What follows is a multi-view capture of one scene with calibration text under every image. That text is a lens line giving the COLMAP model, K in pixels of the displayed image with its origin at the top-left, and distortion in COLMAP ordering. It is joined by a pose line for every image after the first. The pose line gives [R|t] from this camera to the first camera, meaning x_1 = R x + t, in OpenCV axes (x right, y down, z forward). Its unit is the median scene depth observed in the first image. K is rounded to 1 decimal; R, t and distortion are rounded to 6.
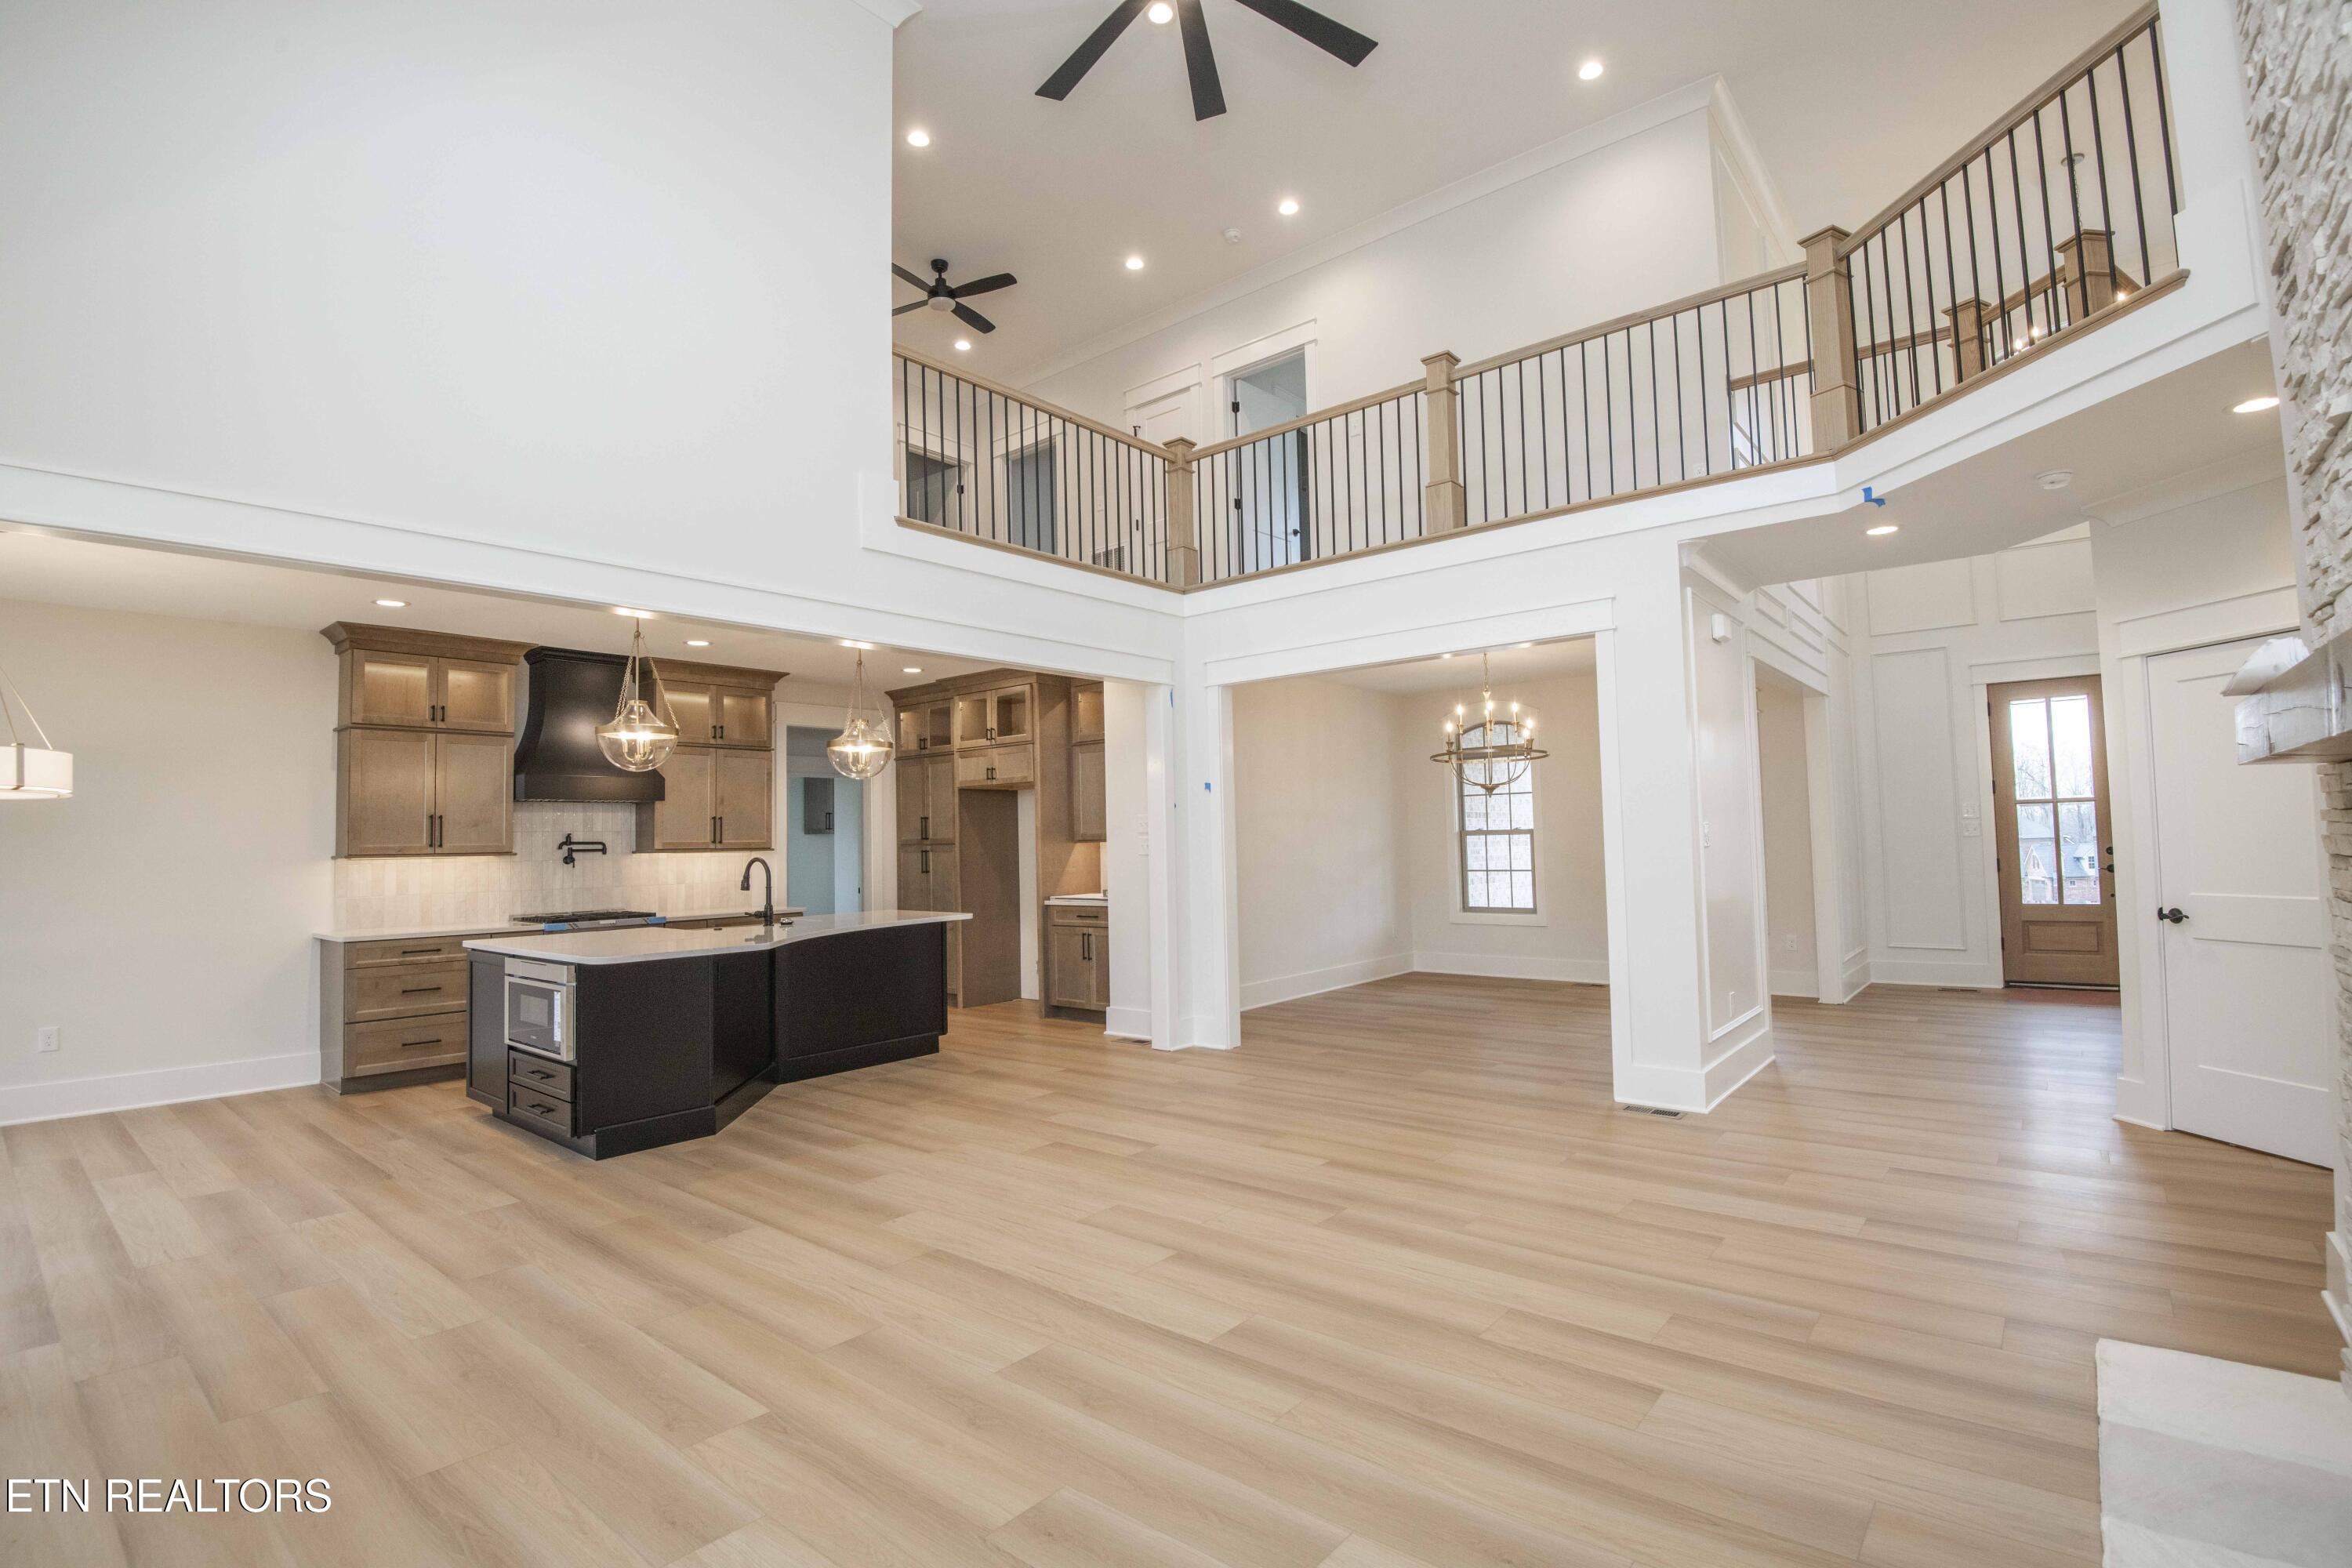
lens RADIAL K [[1090.5, 0, 1184.1], [0, 1090.5, 785.5], [0, 0, 1]] dist [-0.017757, -0.015054]
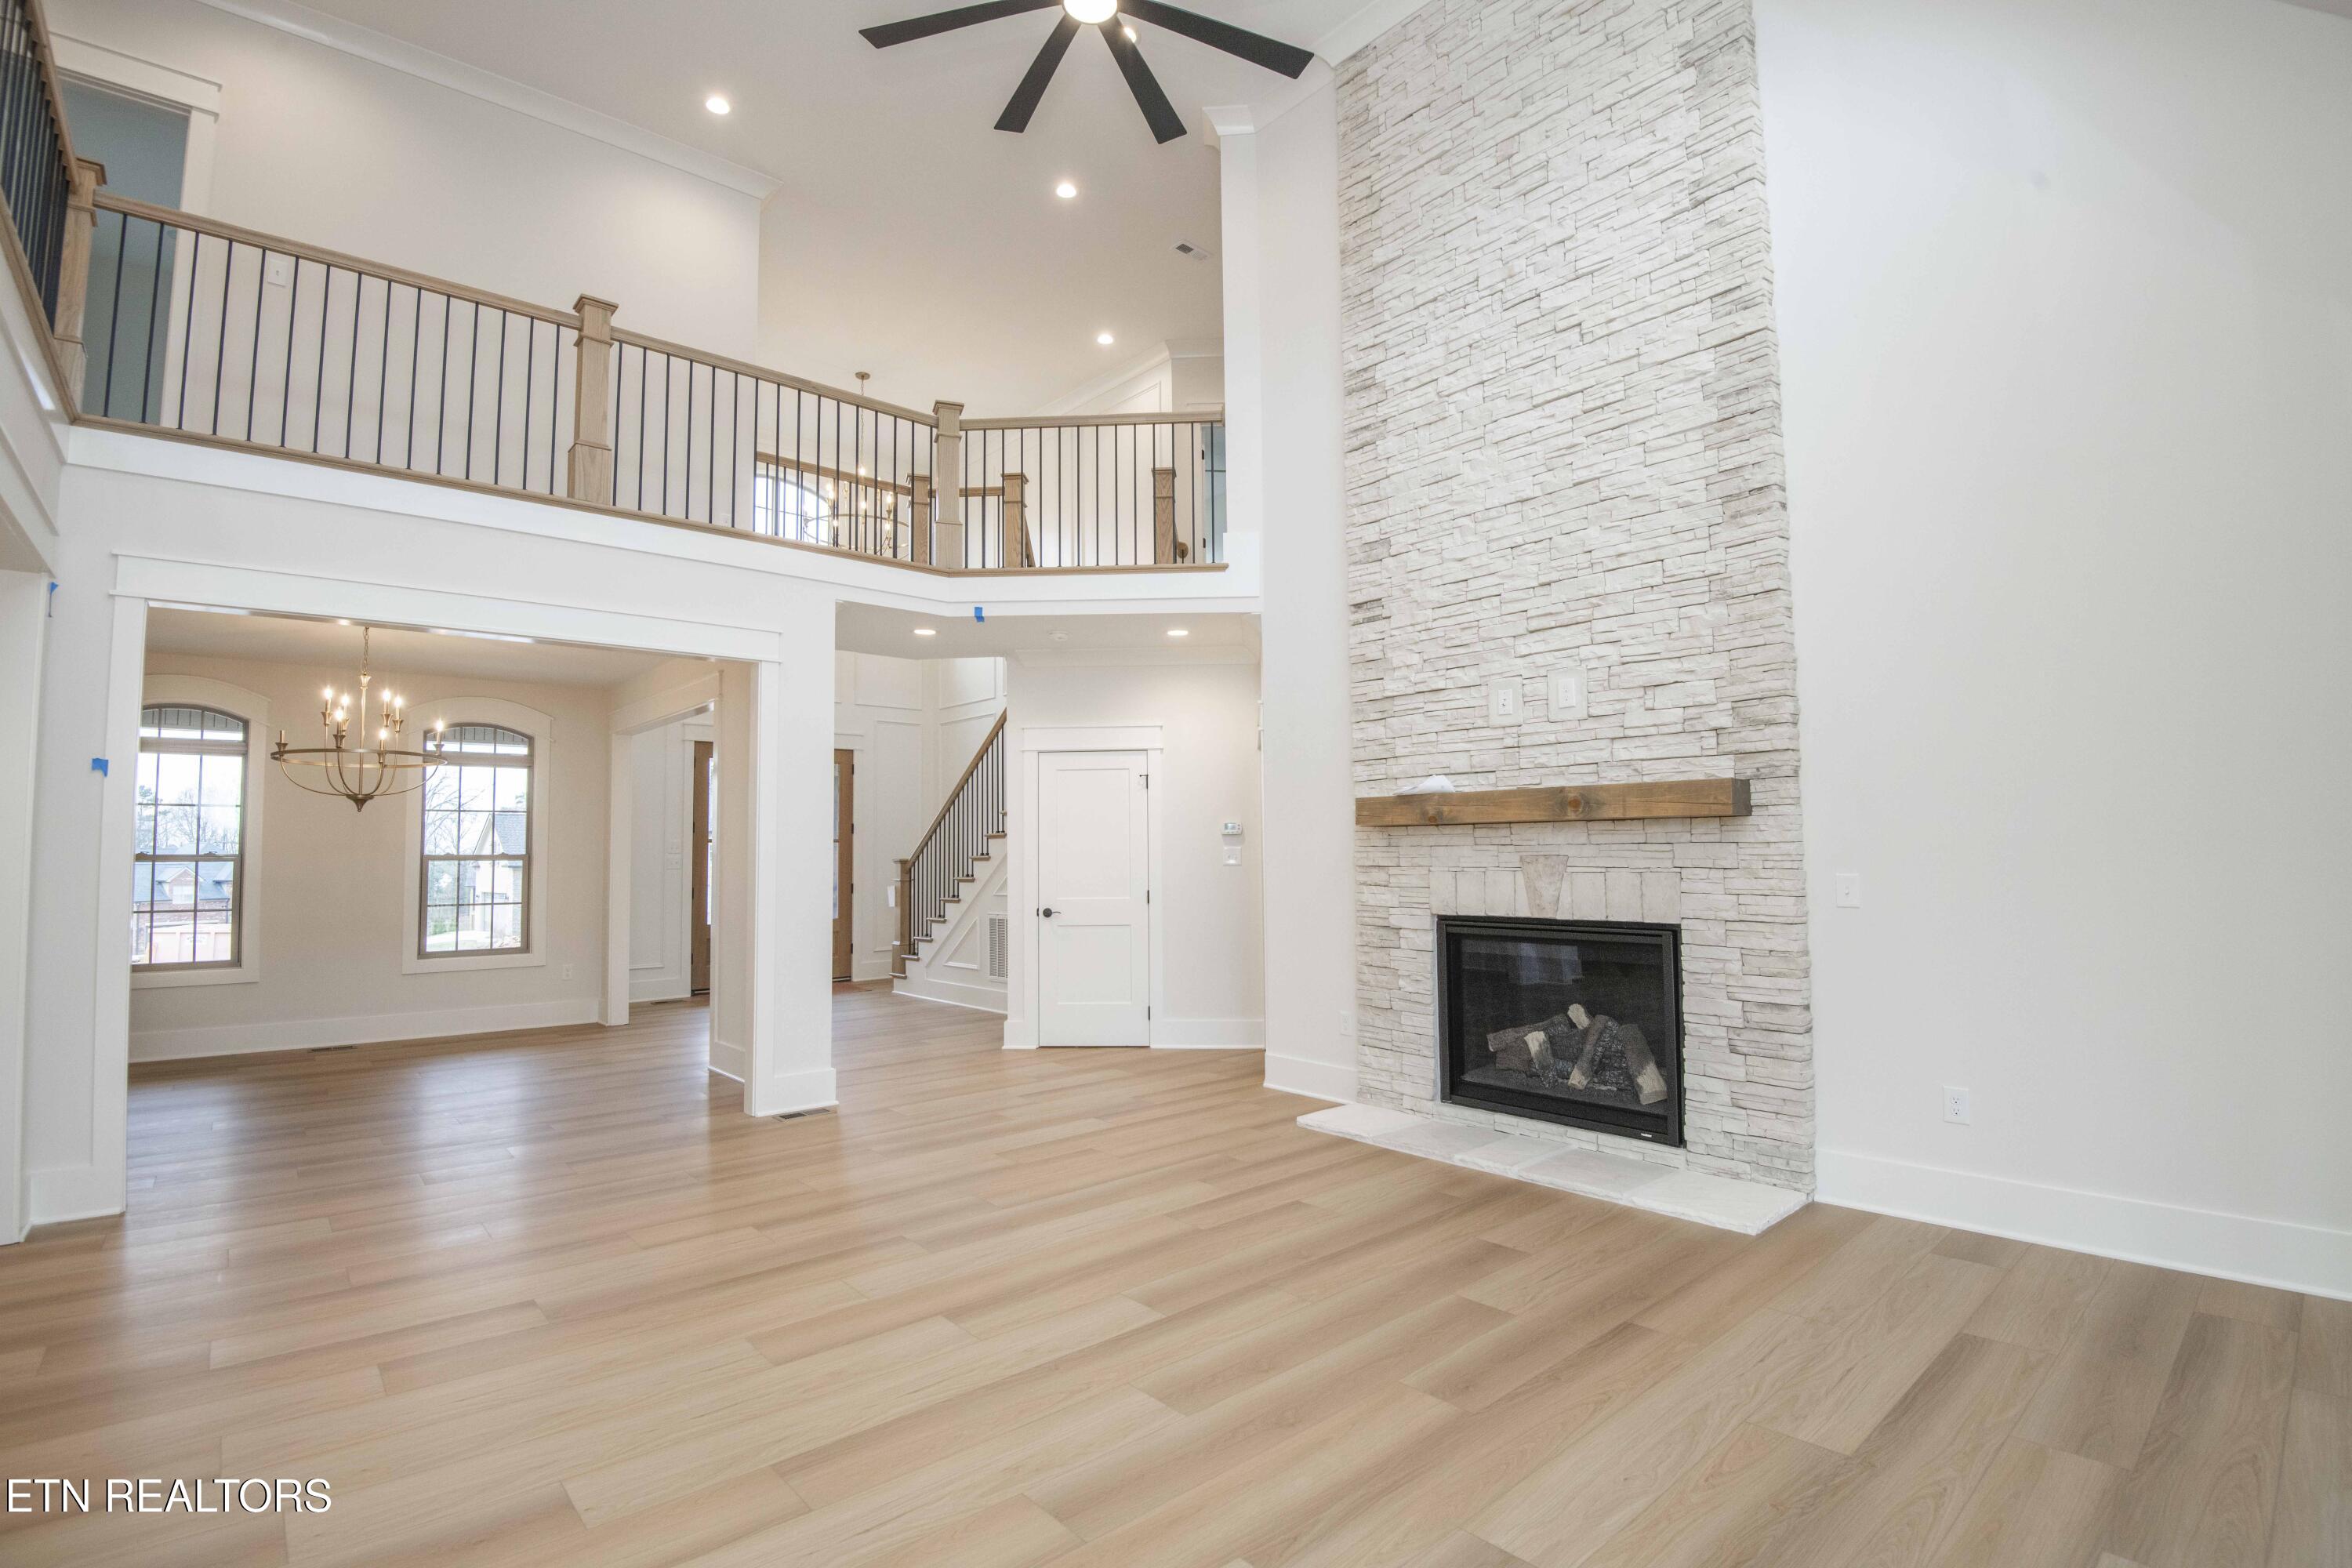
lens RADIAL K [[1090.5, 0, 1182.2], [0, 1090.5, 787.4], [0, 0, 1]] dist [-0.017757, -0.015054]
pose [[0.149753, 0.081318, 0.985374, -0.546739], [-0.043113, 0.996201, -0.075659, 0.037553], [-0.987783, -0.031153, 0.152690, 0.425501]]
